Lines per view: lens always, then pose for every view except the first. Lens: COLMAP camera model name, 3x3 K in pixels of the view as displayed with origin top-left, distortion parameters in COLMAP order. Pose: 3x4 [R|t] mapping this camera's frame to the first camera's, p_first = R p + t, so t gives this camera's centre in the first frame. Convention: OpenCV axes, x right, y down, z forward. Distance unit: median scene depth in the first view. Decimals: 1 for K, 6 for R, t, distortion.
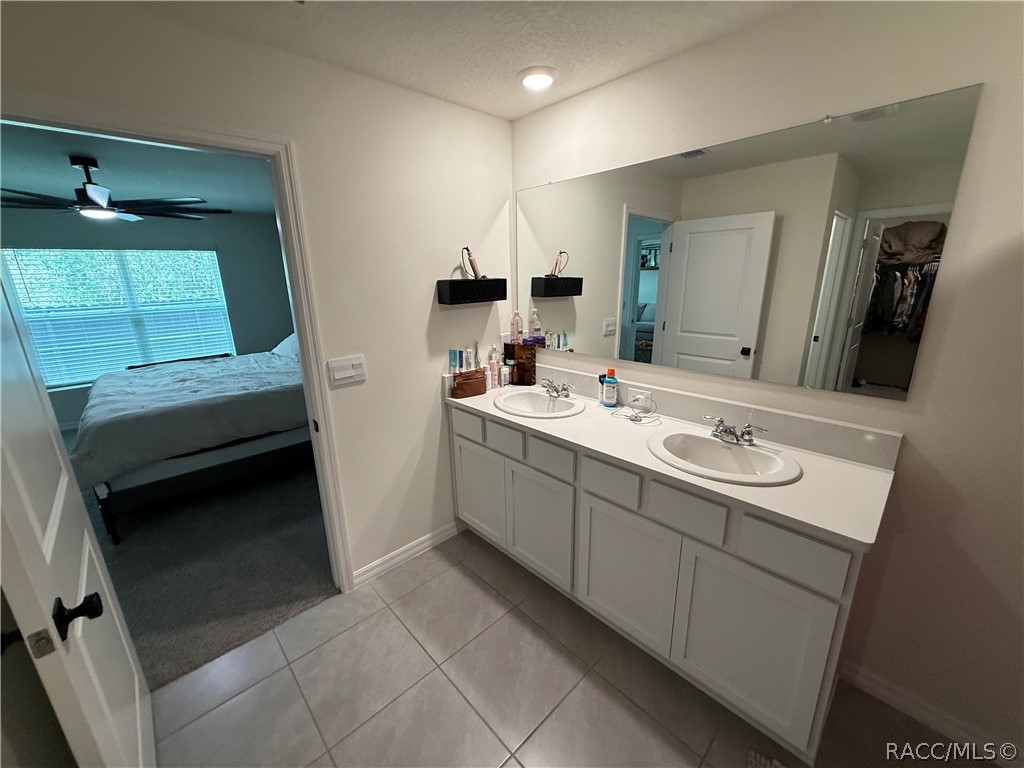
lens RADIAL K [[411.1, 0, 508.5], [0, 411.1, 385.3], [0, 0, 1]] dist [0.002454, -0.000975]
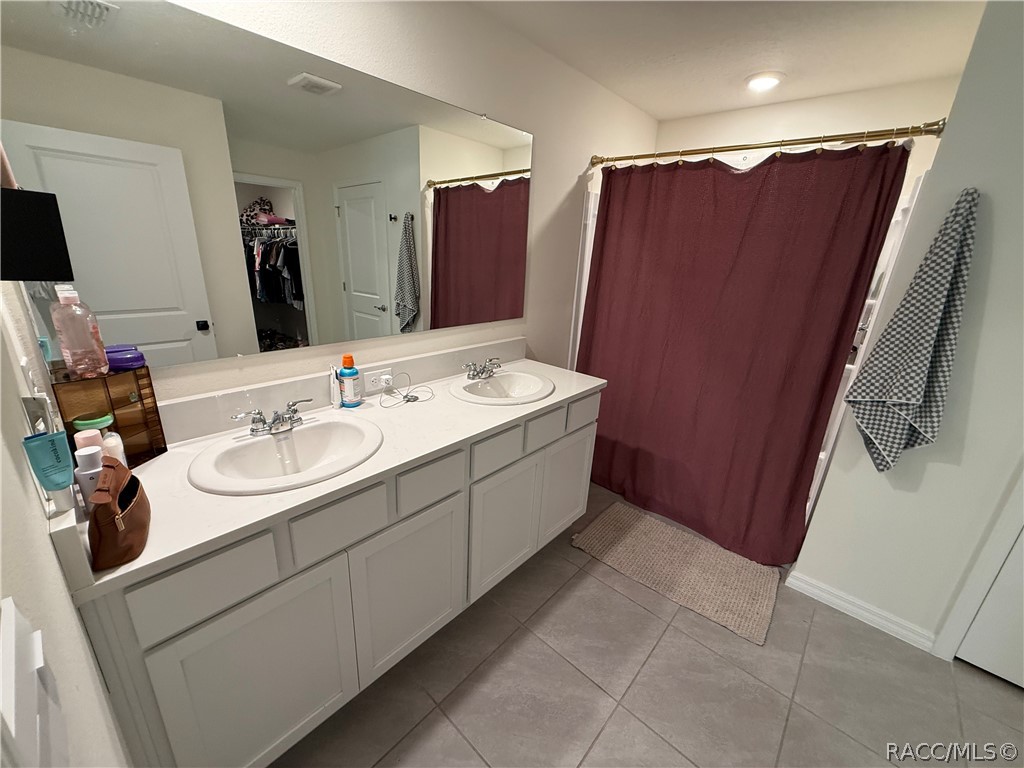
lens RADIAL K [[411.1, 0, 508.5], [0, 411.1, 384.8], [0, 0, 1]] dist [0.002454, -0.000975]
pose [[-0.086868, -0.296246, 0.951153, -0.497021], [0.216745, 0.926271, 0.308292, -0.159715], [-0.972356, 0.232938, -0.016253, 0.762054]]
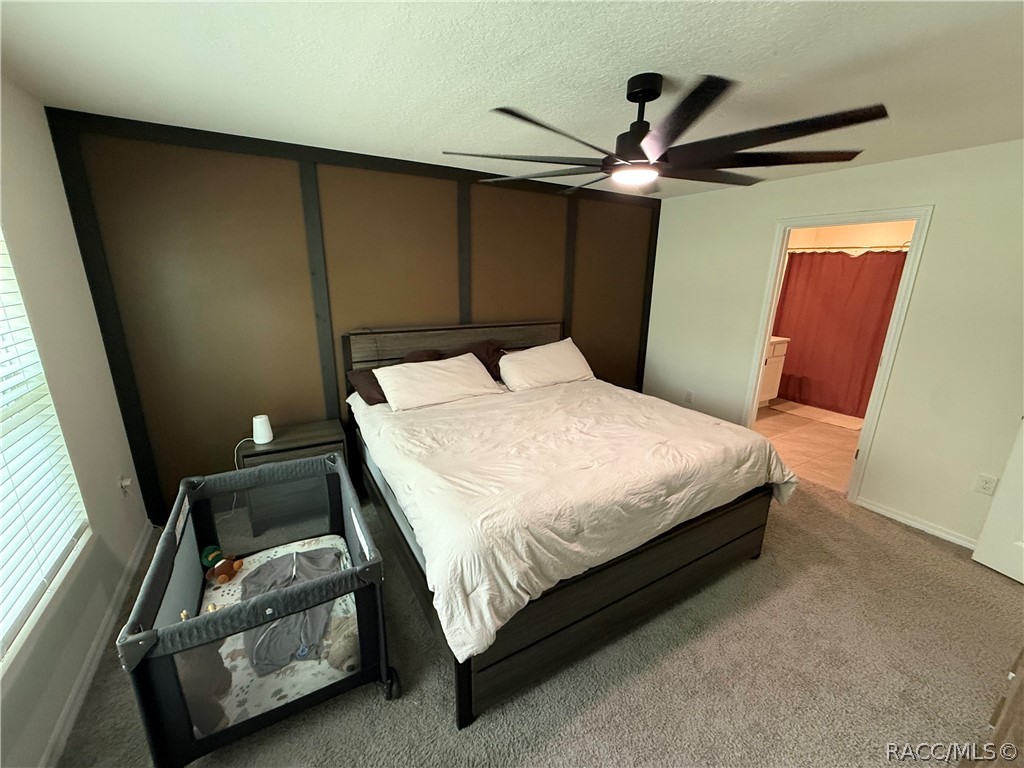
lens RADIAL K [[411.1, 0, 511.5], [0, 411.1, 386.2], [0, 0, 1]] dist [0.002454, -0.000975]
pose [[0.221367, -0.238852, 0.945488, -2.449519], [0.241736, 0.952721, 0.184081, -0.419382], [-0.944754, 0.187809, 0.268640, 1.519361]]
